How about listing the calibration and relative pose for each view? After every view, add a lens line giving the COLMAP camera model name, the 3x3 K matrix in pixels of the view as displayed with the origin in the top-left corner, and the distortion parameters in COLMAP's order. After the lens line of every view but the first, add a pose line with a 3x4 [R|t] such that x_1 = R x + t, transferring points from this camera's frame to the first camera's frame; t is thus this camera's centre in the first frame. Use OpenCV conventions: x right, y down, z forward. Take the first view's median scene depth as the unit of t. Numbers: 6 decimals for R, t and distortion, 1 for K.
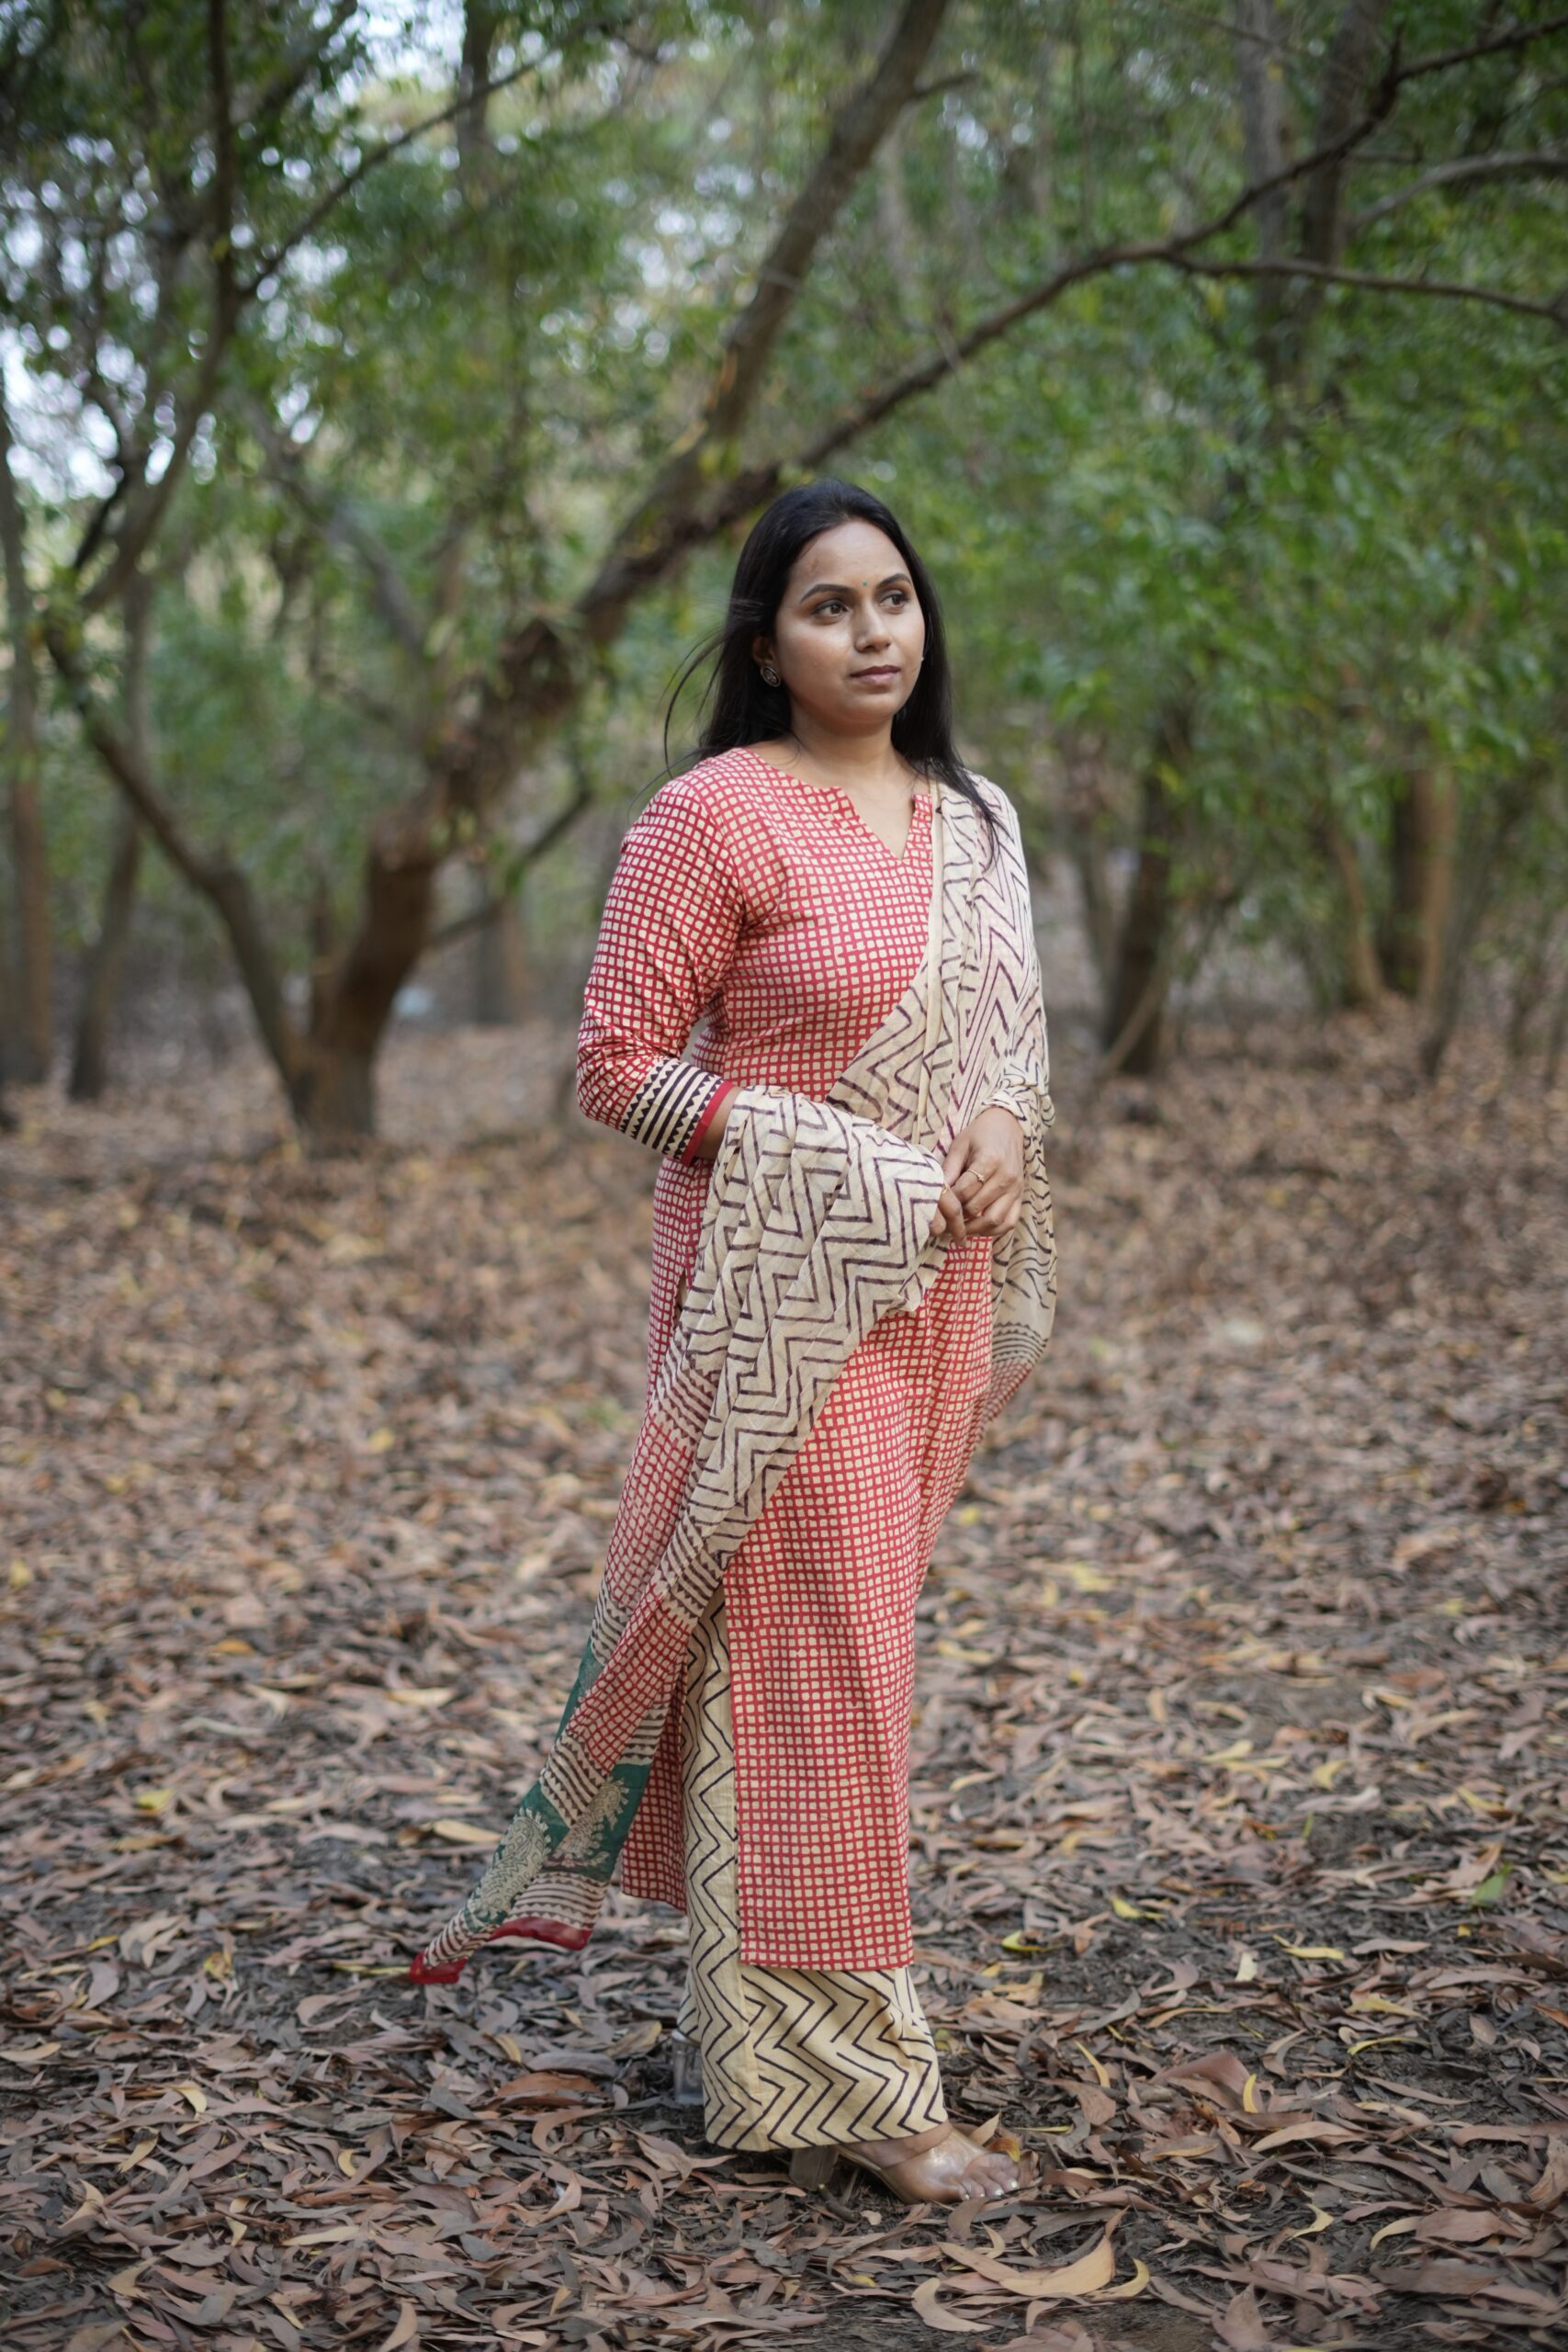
lens RADIAL K [[3385.8, 0, 784.0], [0, 3385.8, 1176.0], [0, 0, 1]] dist [-0.022453, 0.006678]
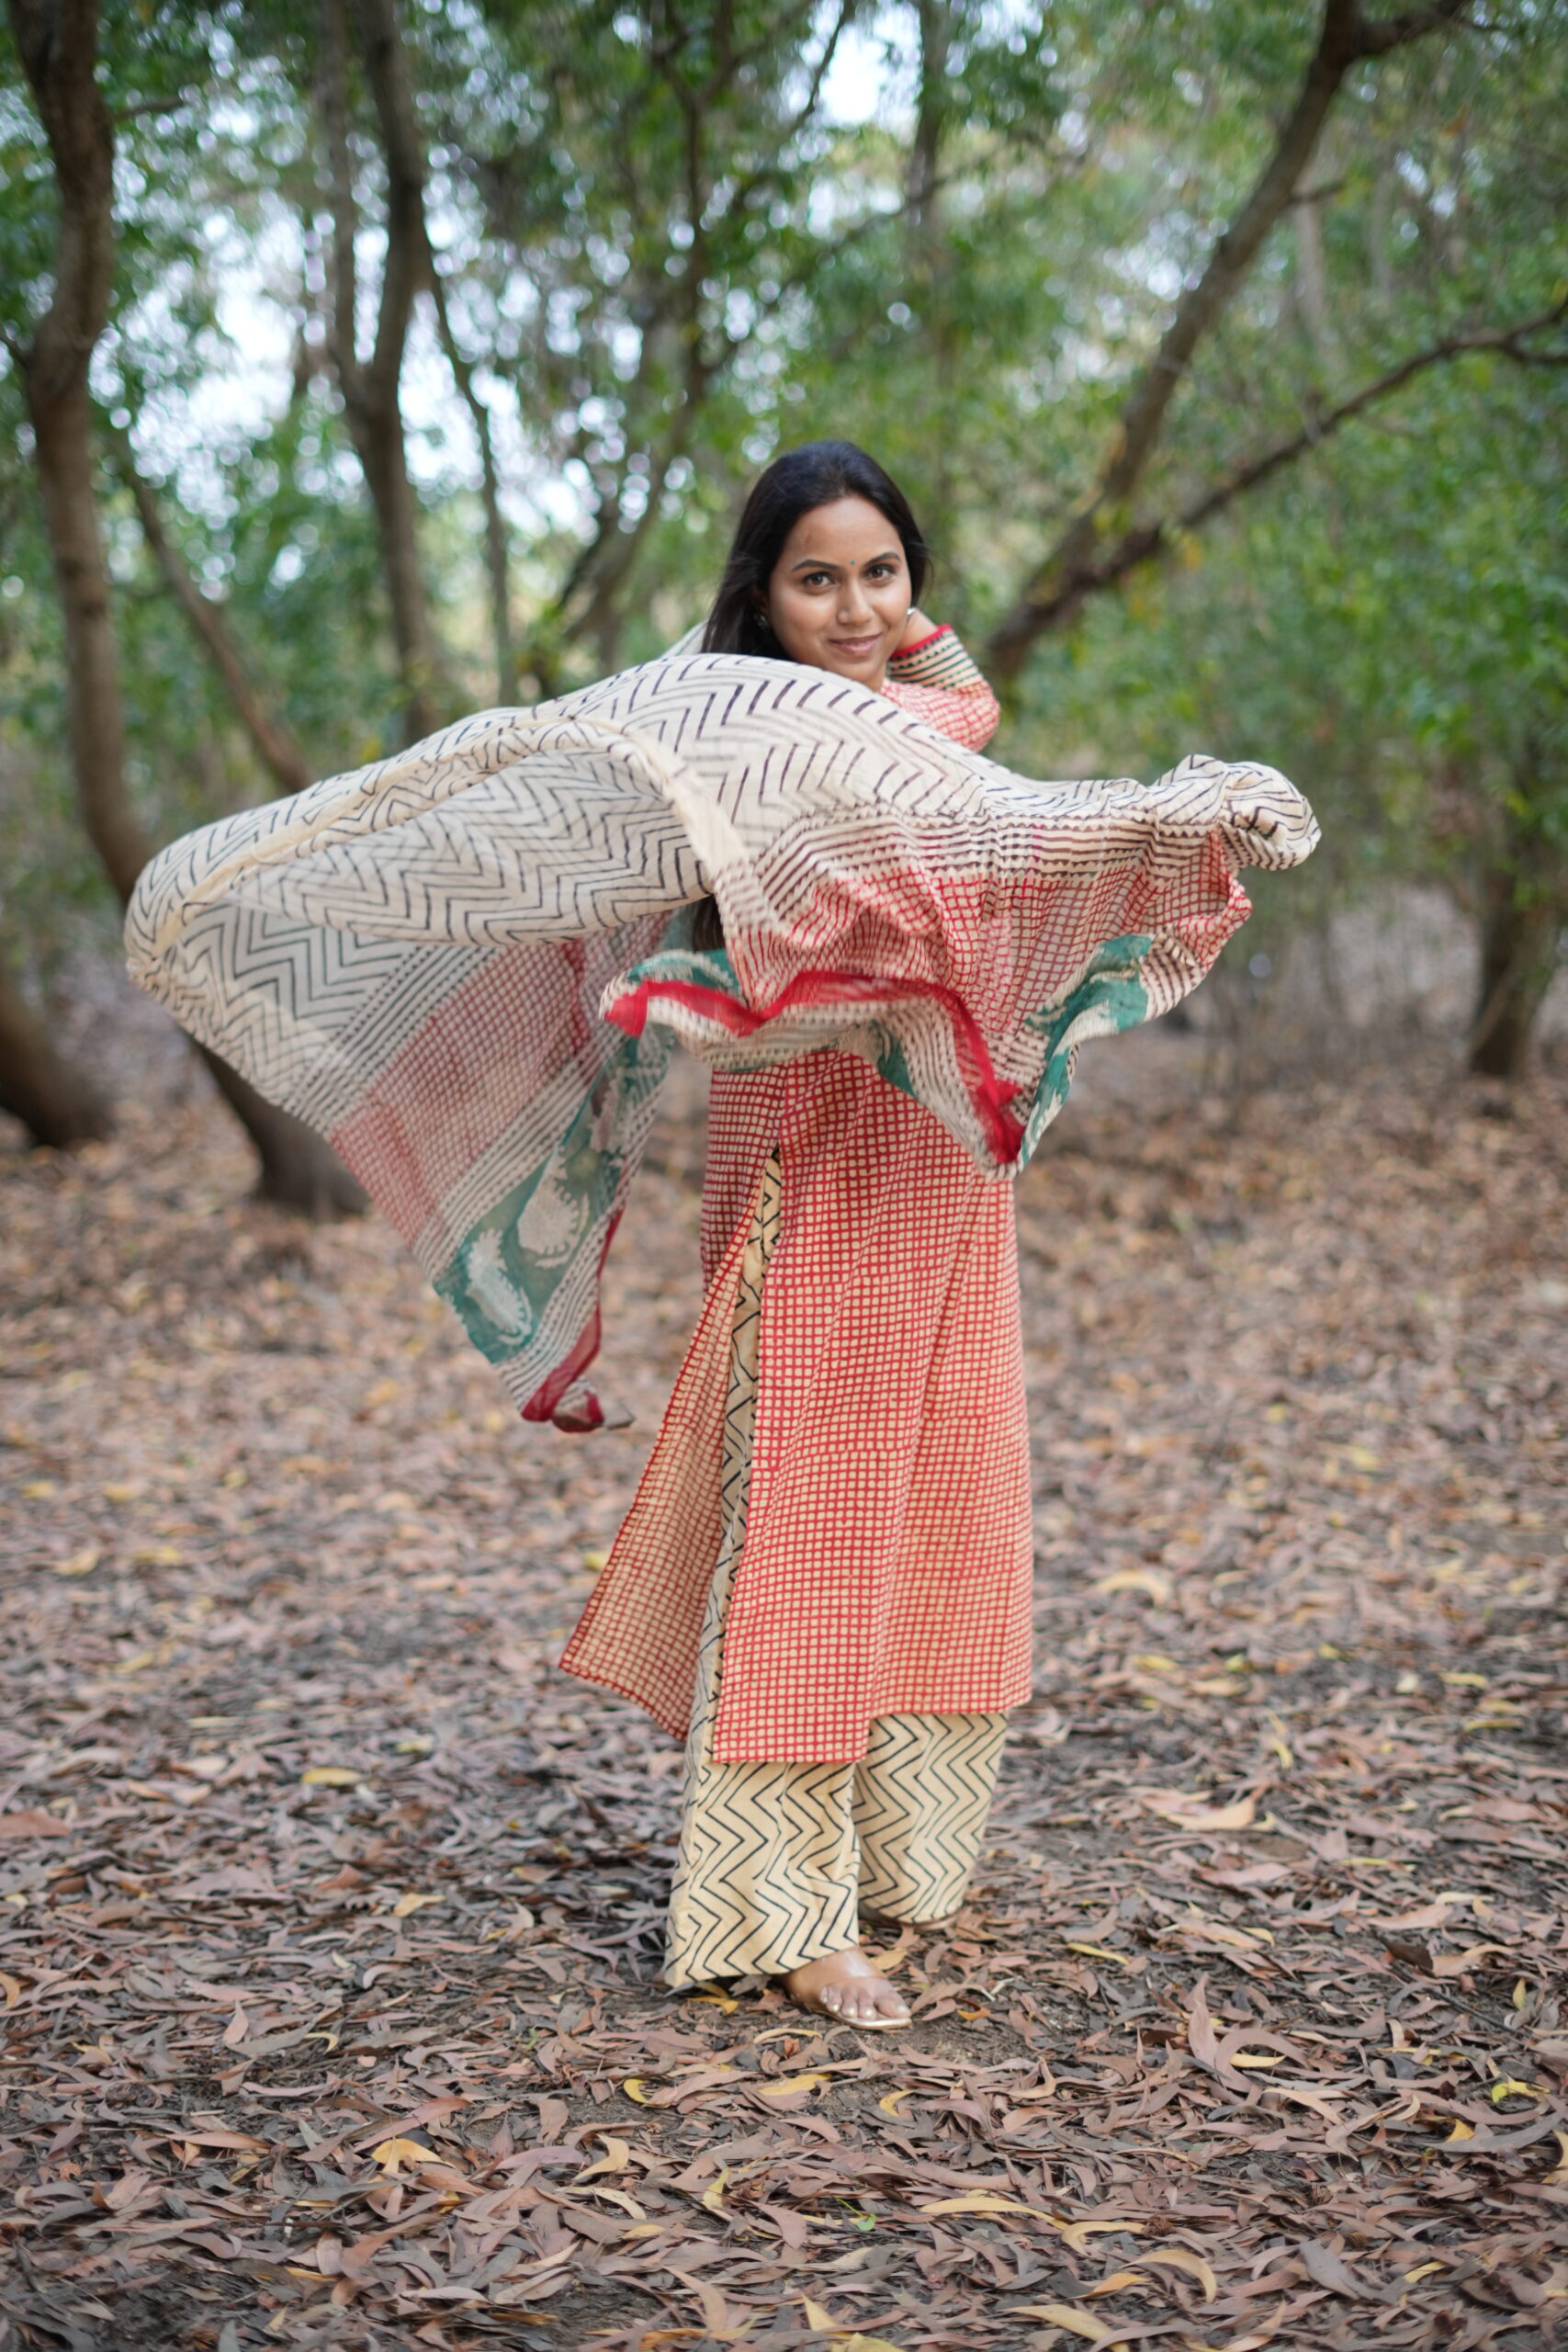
lens RADIAL K [[3385.8, 0, 784.0], [0, 3385.8, 1176.0], [0, 0, 1]] dist [-0.022453, 0.006678]
pose [[0.990925, 0.032811, -0.130353, 0.035884], [-0.033881, 0.999408, -0.005999, 0.030456], [0.130079, 0.010361, 0.991449, -0.205129]]
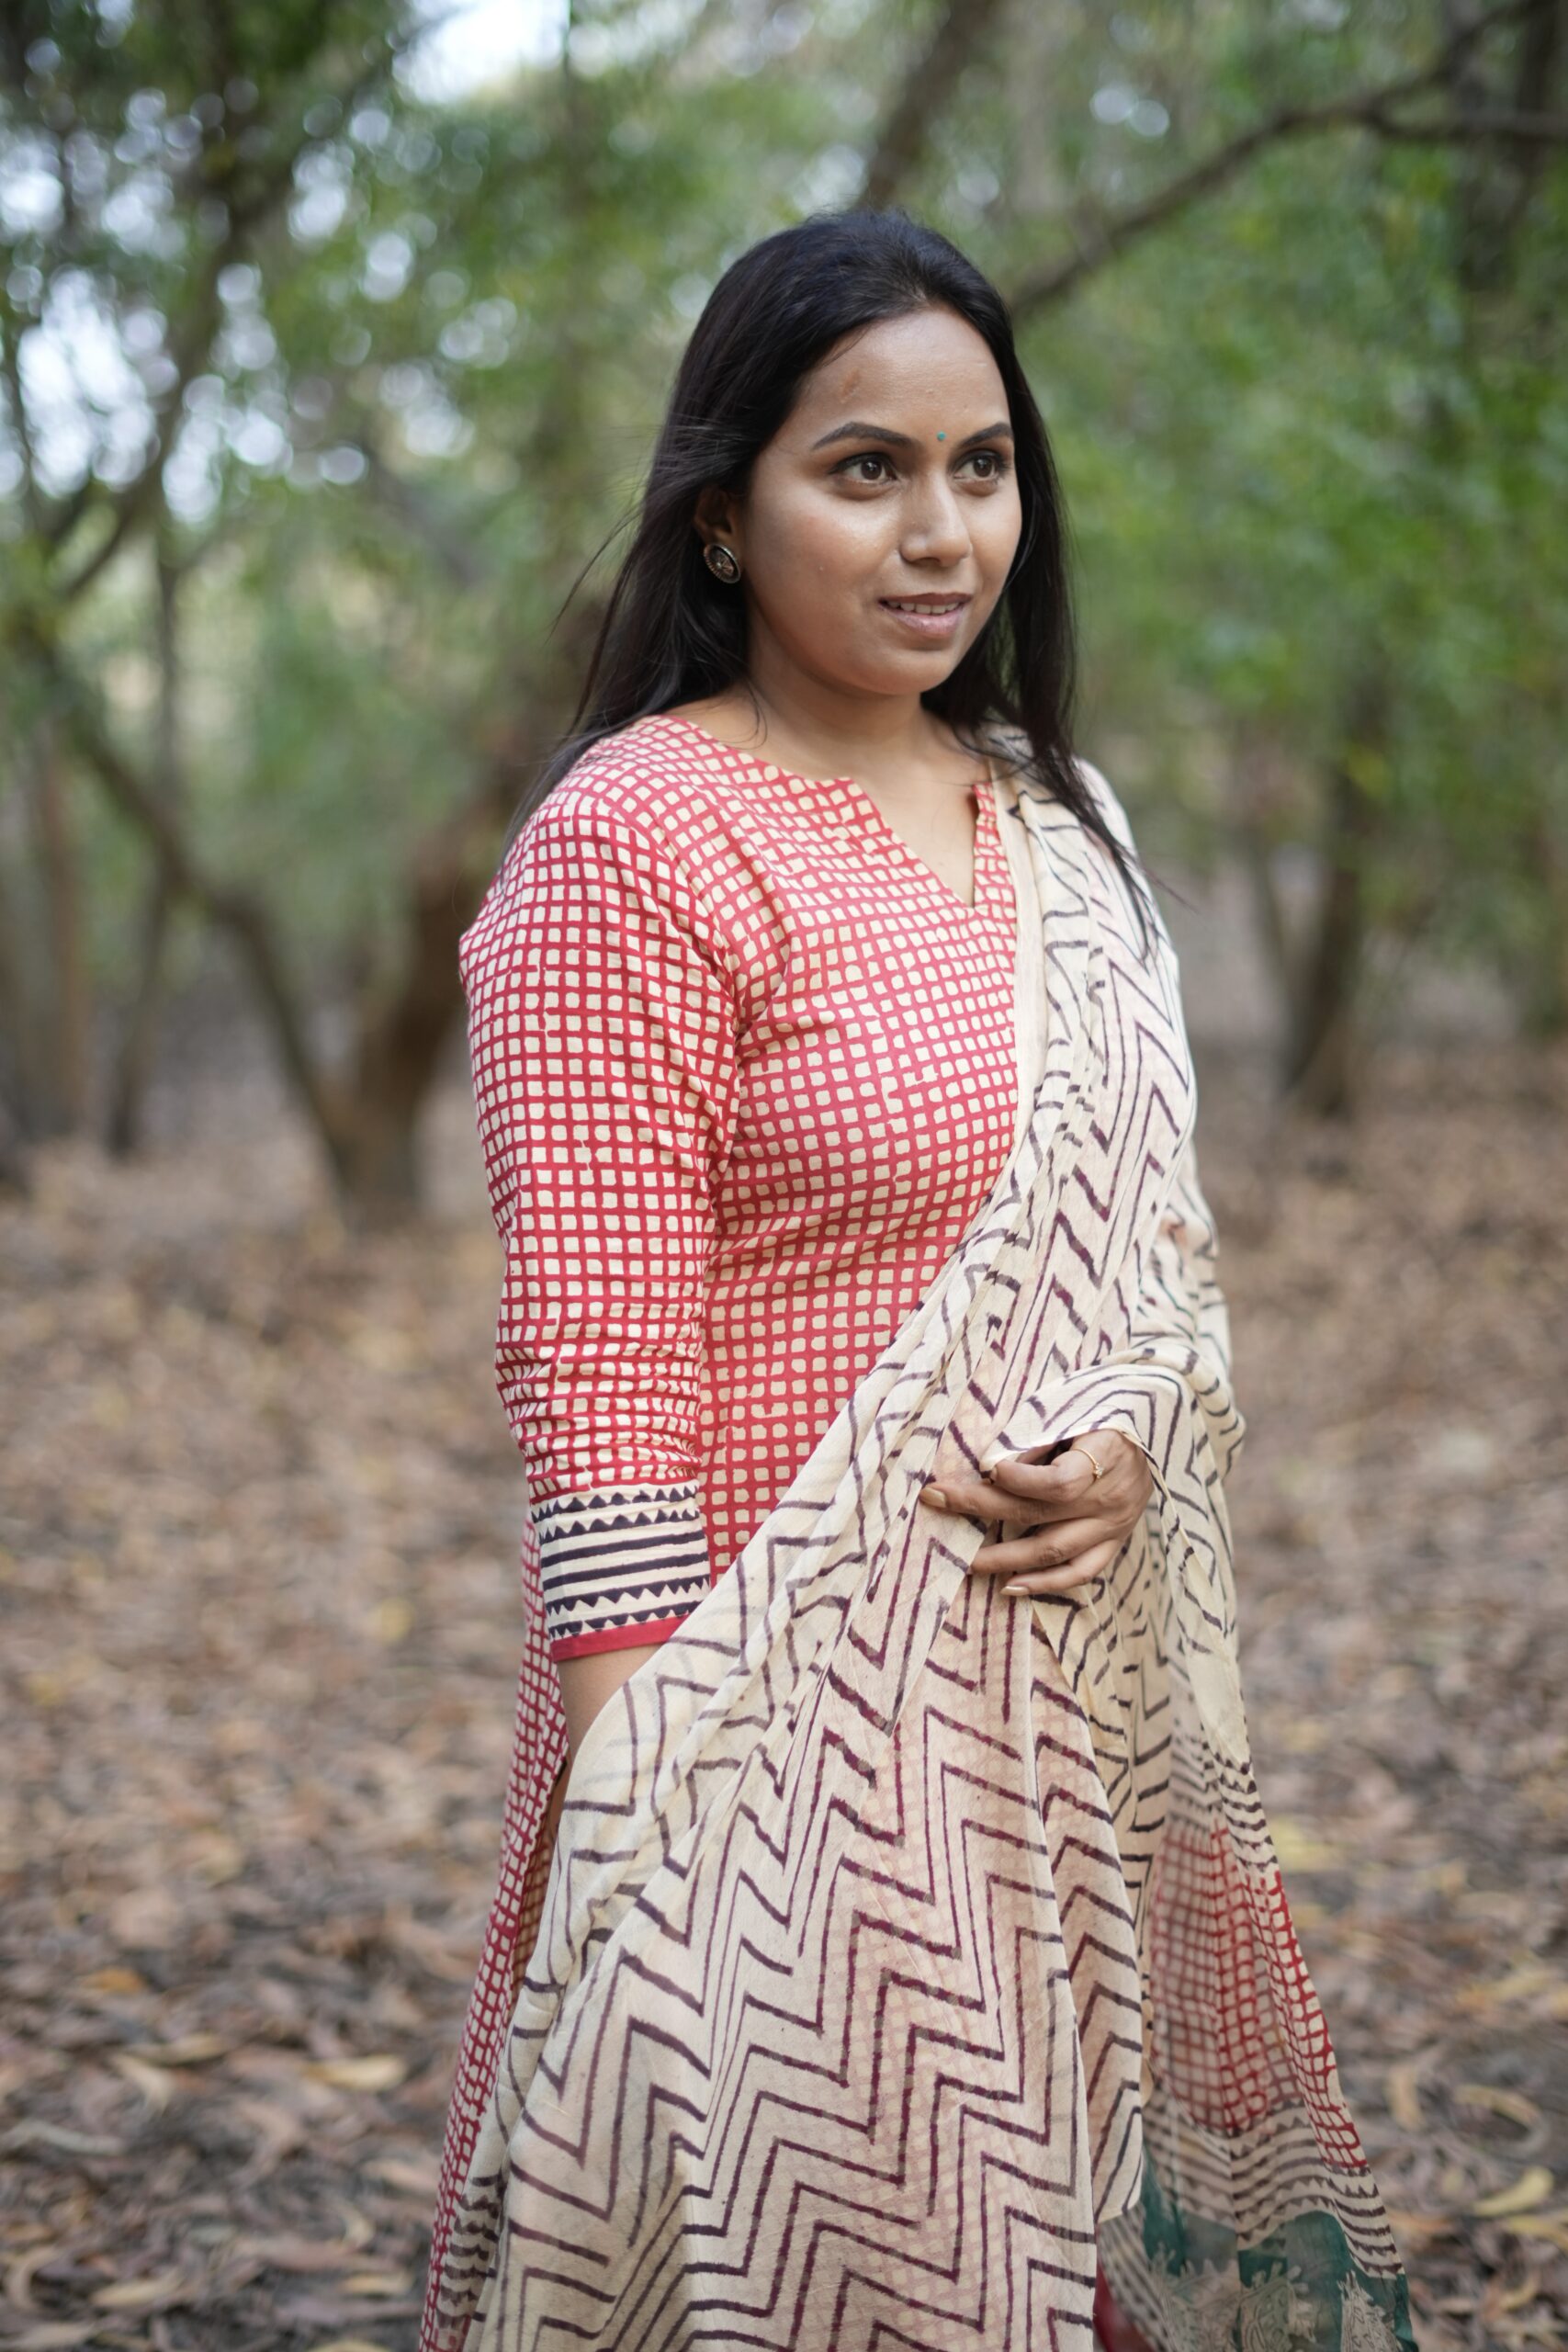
lens RADIAL K [[3405.5, 0, 575.3], [0, 3405.5, 1218.4], [0, 0, 1]] dist [-0.050945, 0.066107]
pose [[0.994248, -0.006870, -0.106881, 0.012595], [0.007731, 0.999941, 0.007637, -0.024647], [0.106822, -0.008419, 0.994243, 0.224072]]
